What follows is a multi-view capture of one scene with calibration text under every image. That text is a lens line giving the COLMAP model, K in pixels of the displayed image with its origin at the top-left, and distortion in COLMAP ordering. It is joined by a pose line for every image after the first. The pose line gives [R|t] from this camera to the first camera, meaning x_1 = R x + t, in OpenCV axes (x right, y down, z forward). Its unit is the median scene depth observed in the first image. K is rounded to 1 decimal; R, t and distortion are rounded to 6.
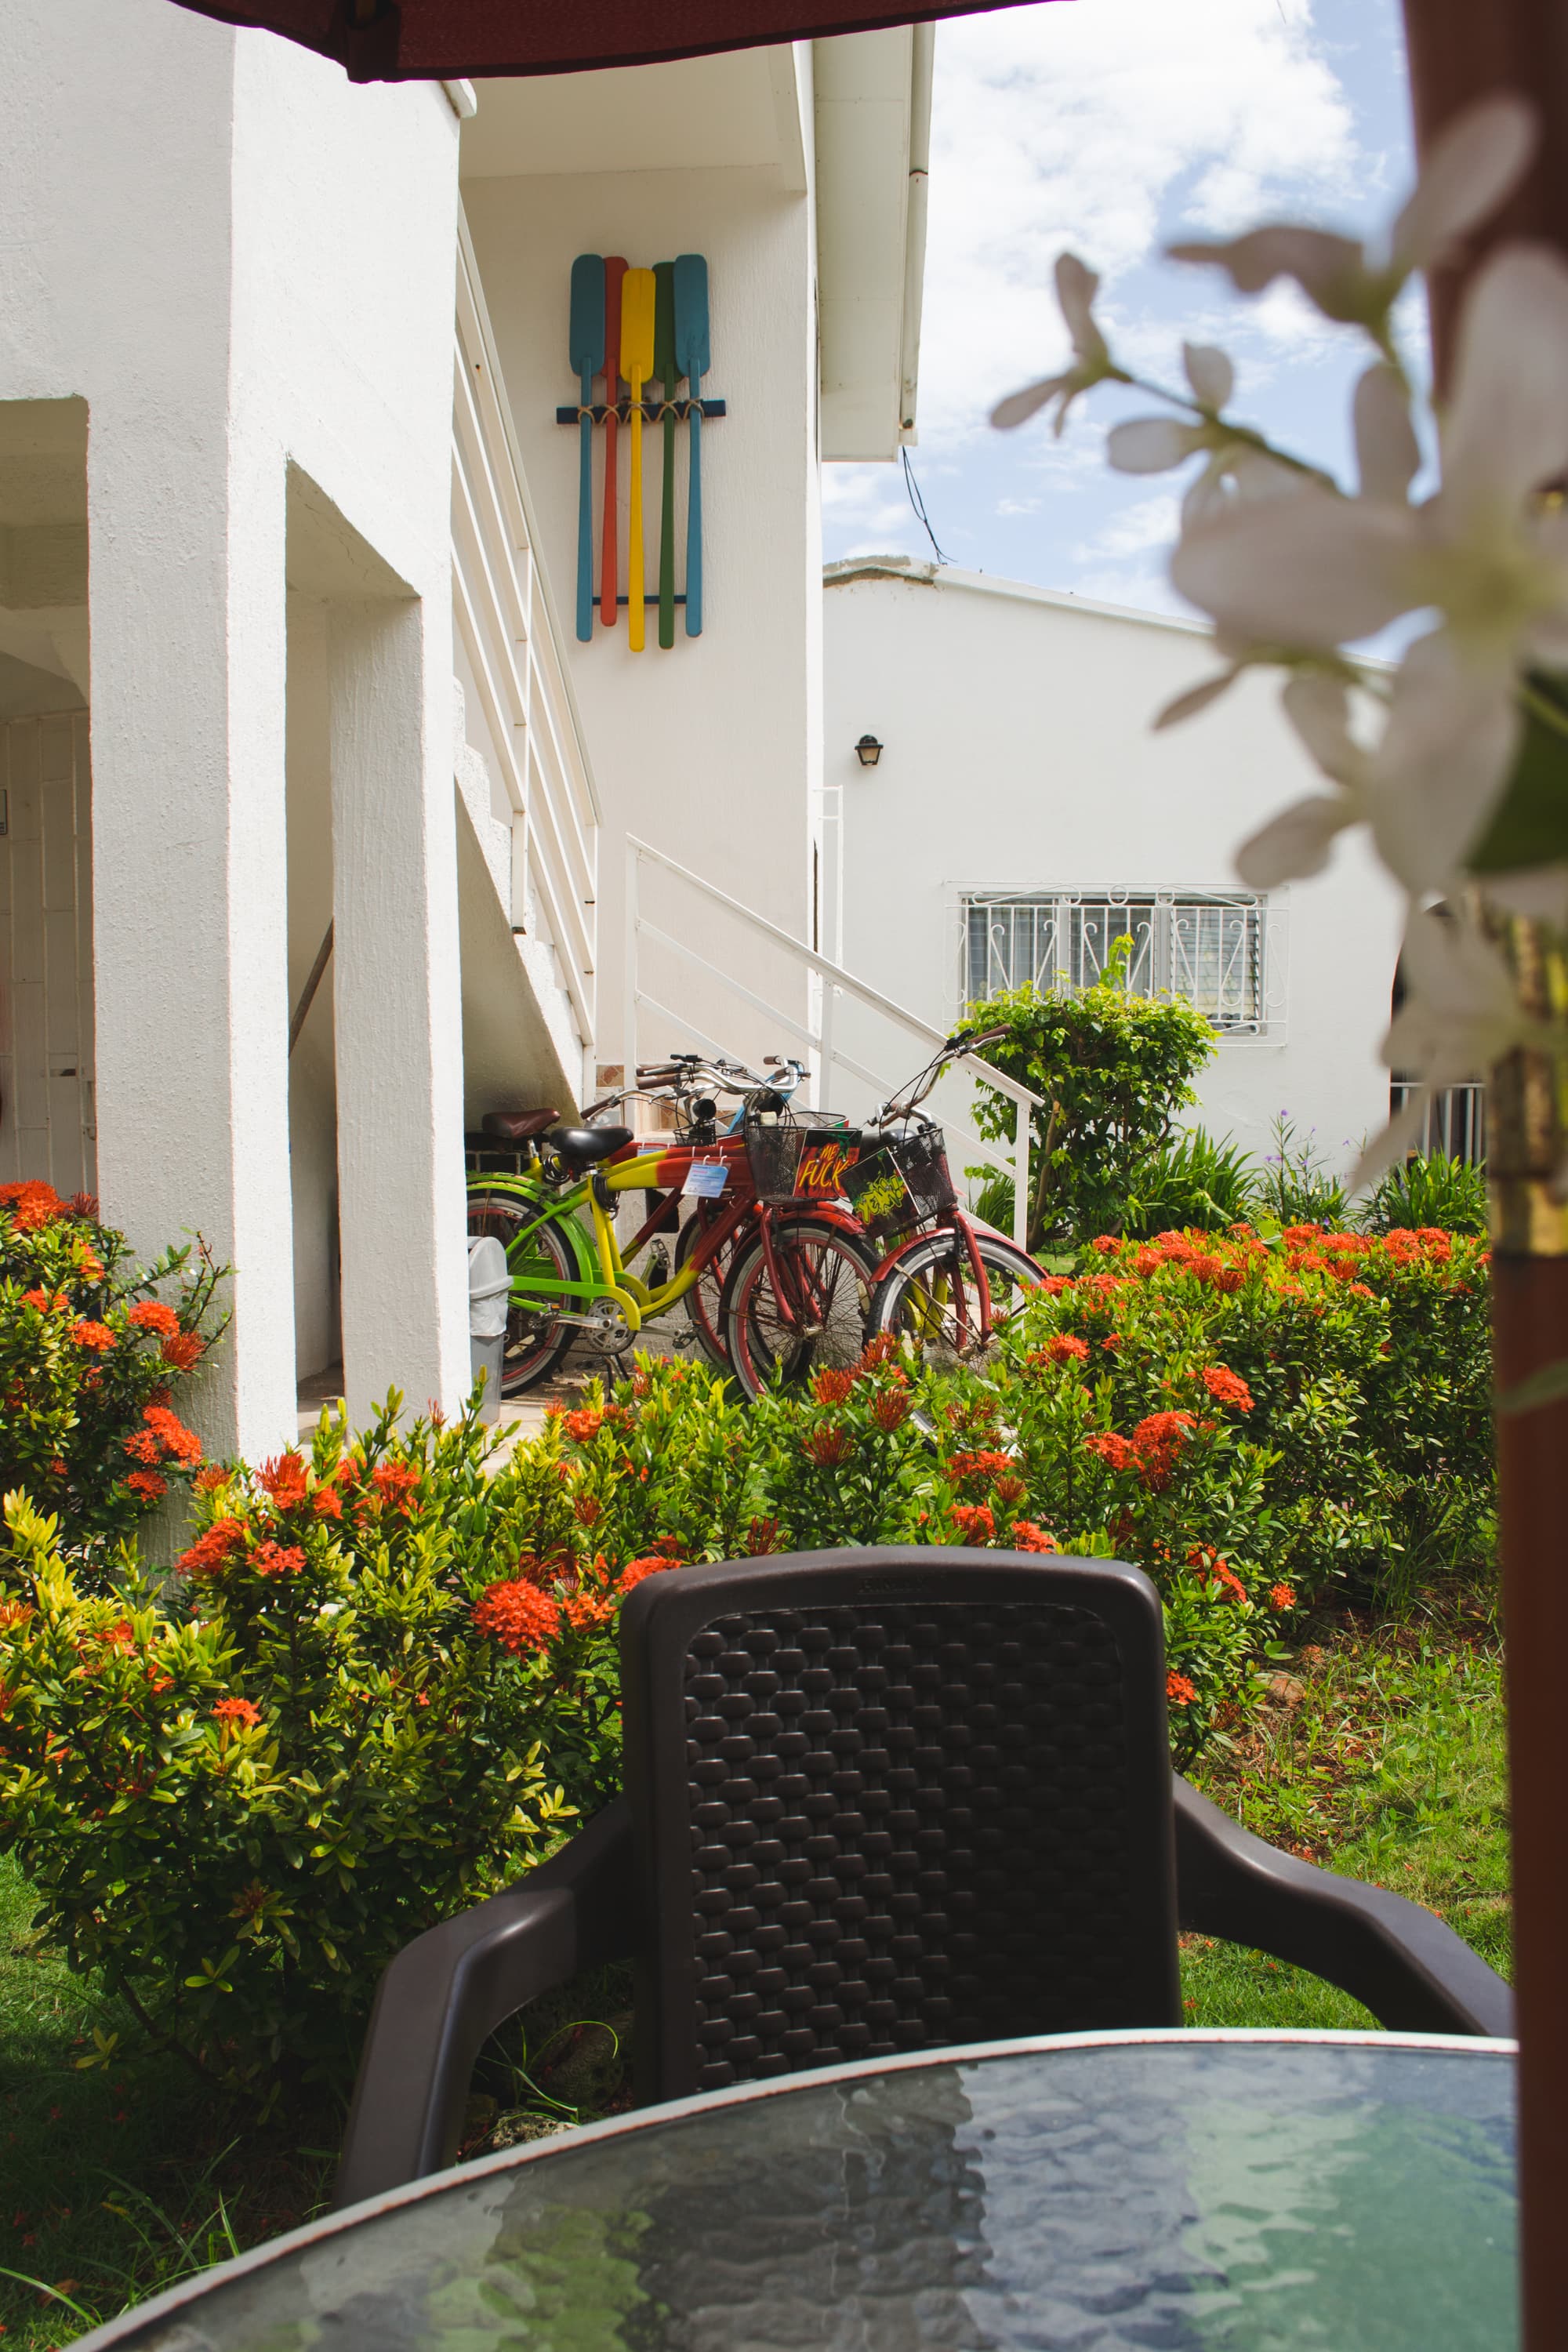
lens RADIAL K [[1836.3, 0, 775.7], [0, 1836.3, 1179.9], [0, 0, 1]] dist [-0.090145, 0.010818]
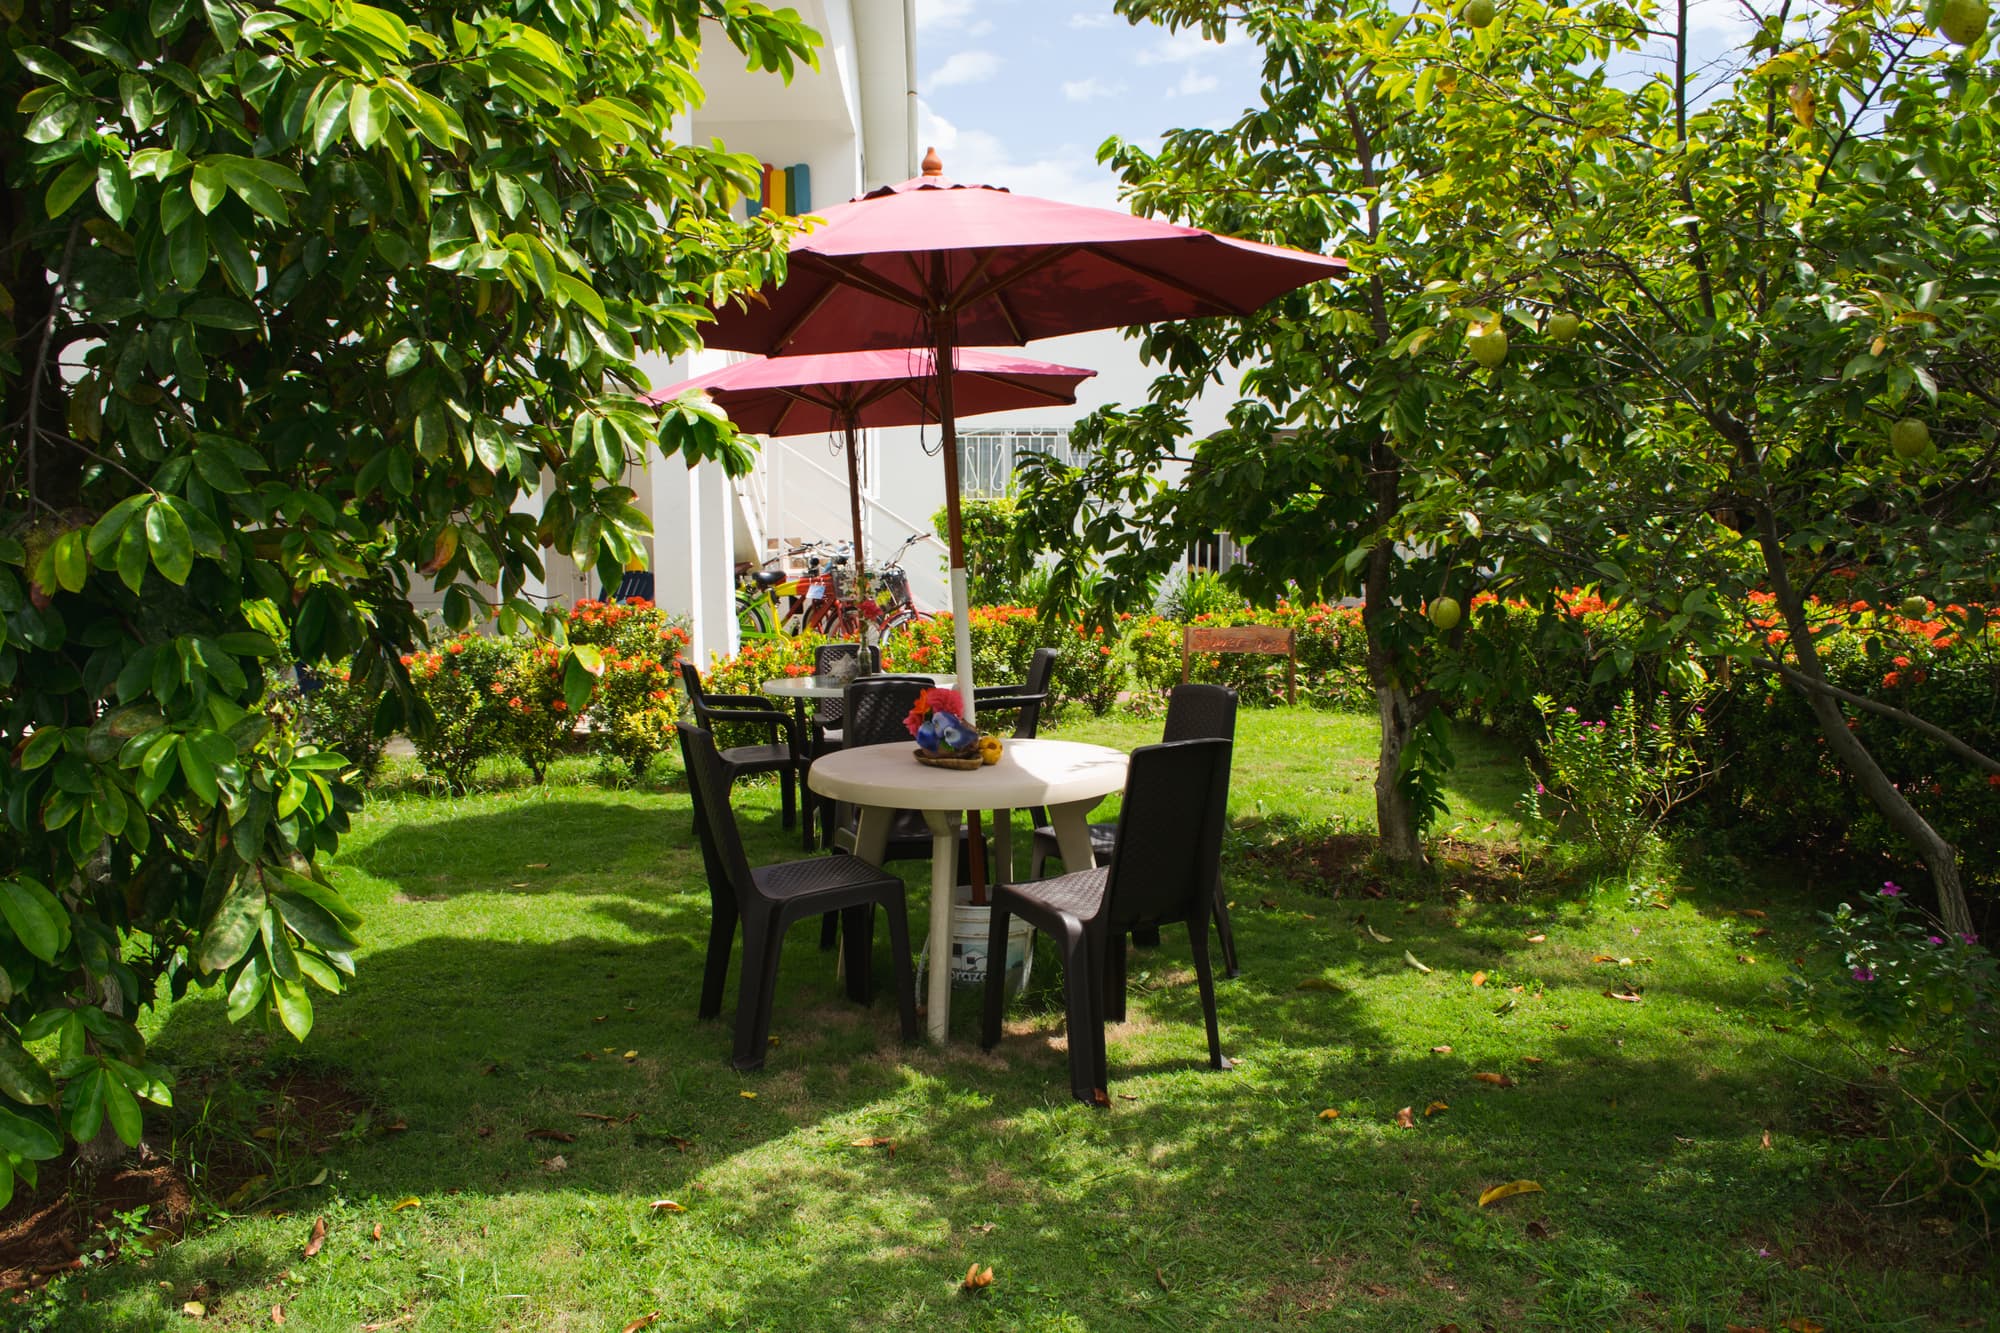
lens RADIAL K [[1561.5, 0, 992.7], [0, 1561.5, 677.5], [0, 0, 1]] dist [-0.090145, 0.010818]
pose [[0.996684, -0.013544, 0.080237, 0.024012], [0.008569, 0.998038, 0.062026, -0.010435], [-0.080920, -0.061133, 0.994844, -0.909382]]
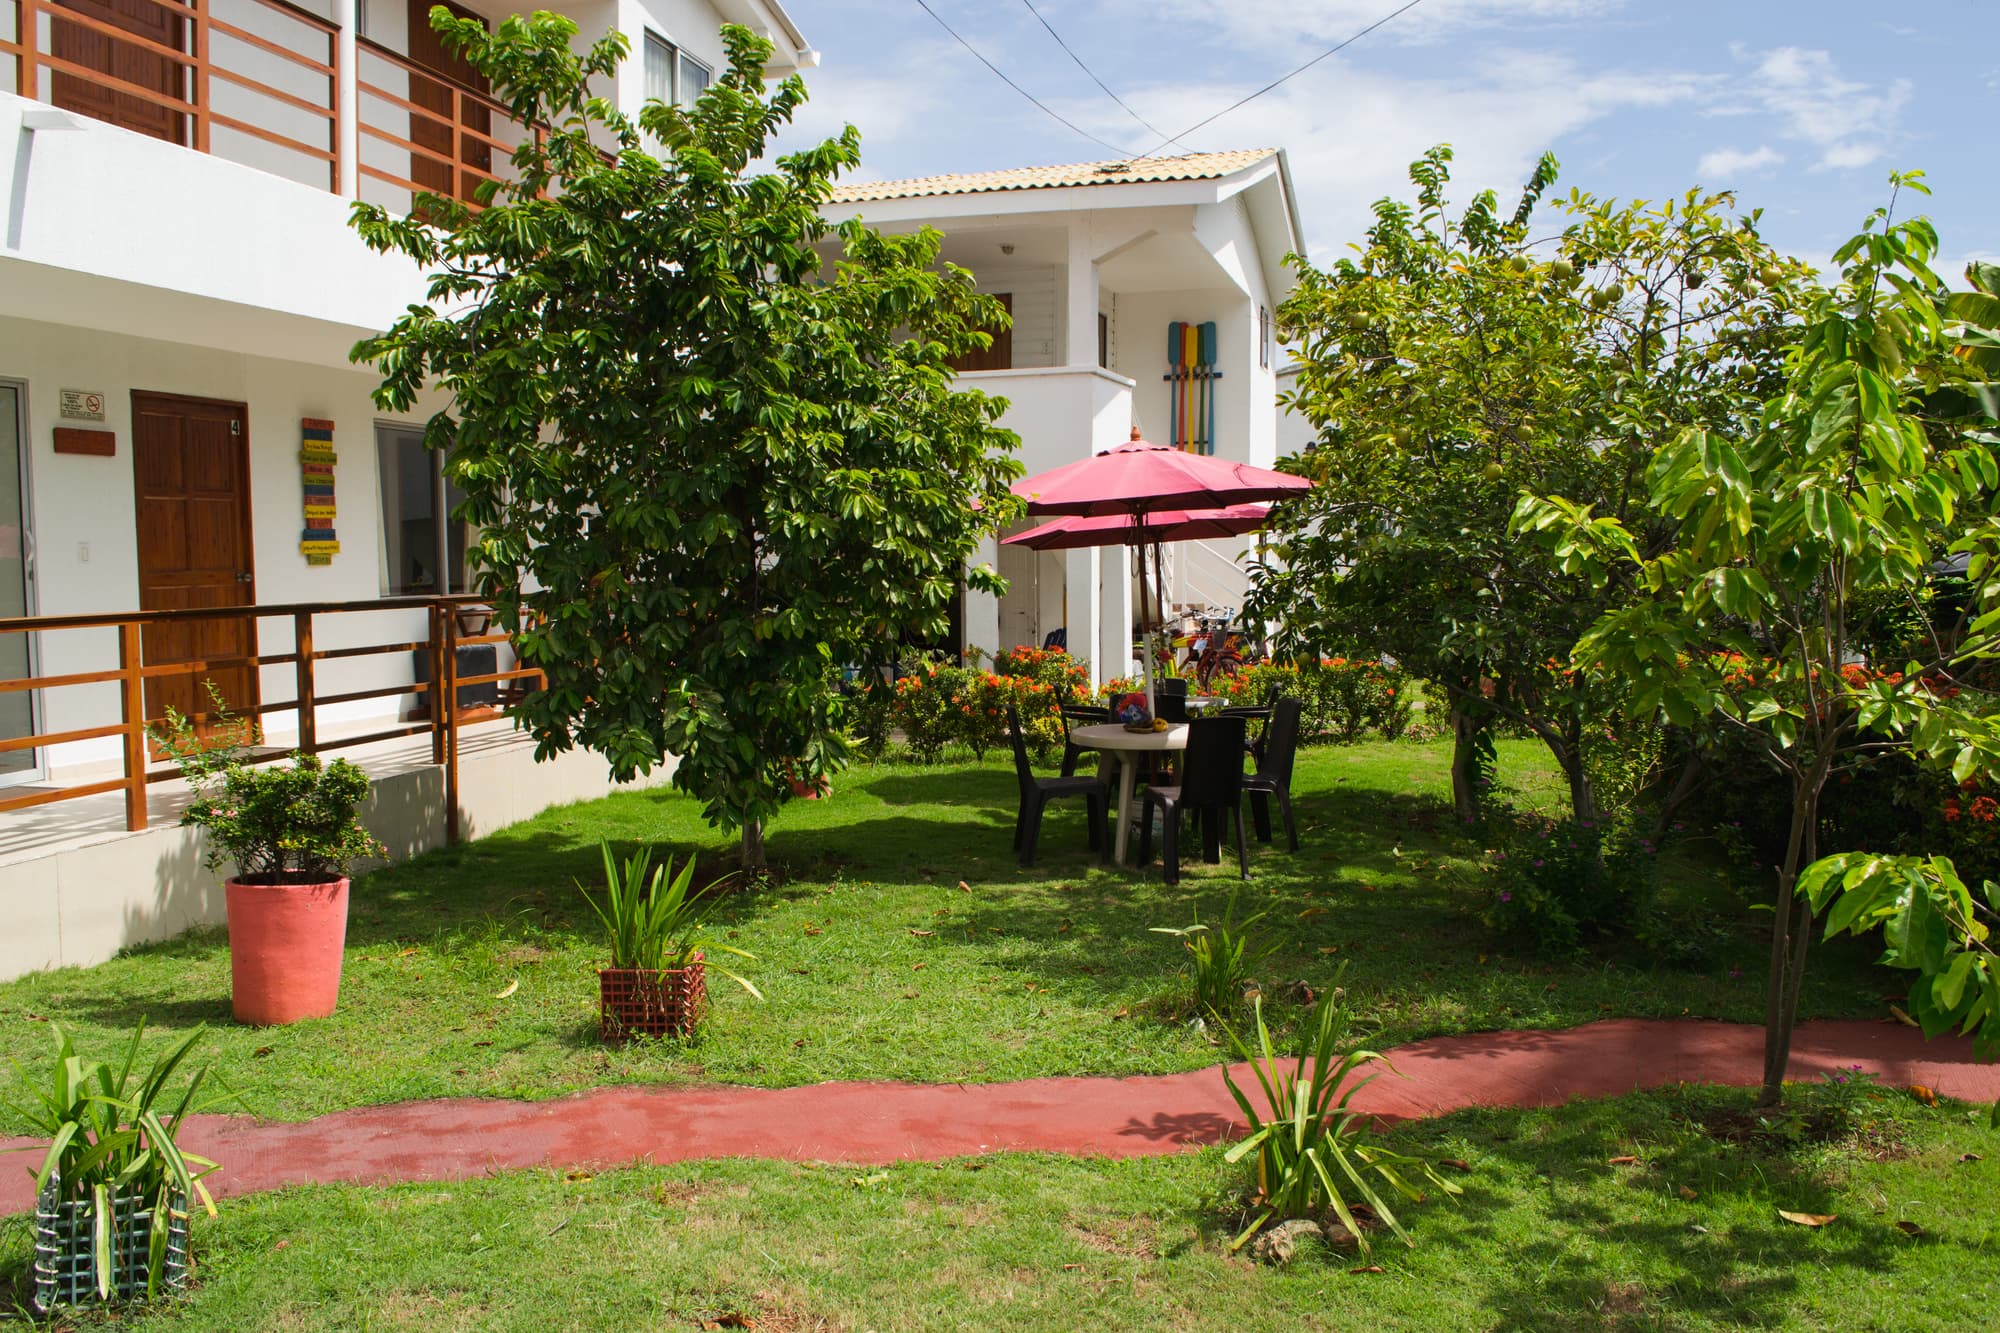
lens RADIAL K [[1561.5, 0, 1001.5], [0, 1561.5, 682.5], [0, 0, 1]] dist [-0.090145, 0.010818]
pose [[0.969783, 0.017286, -0.243358, 0.242266], [-0.009520, 0.999408, 0.033054, -0.016967], [0.243785, -0.029739, 0.969373, -1.495587]]
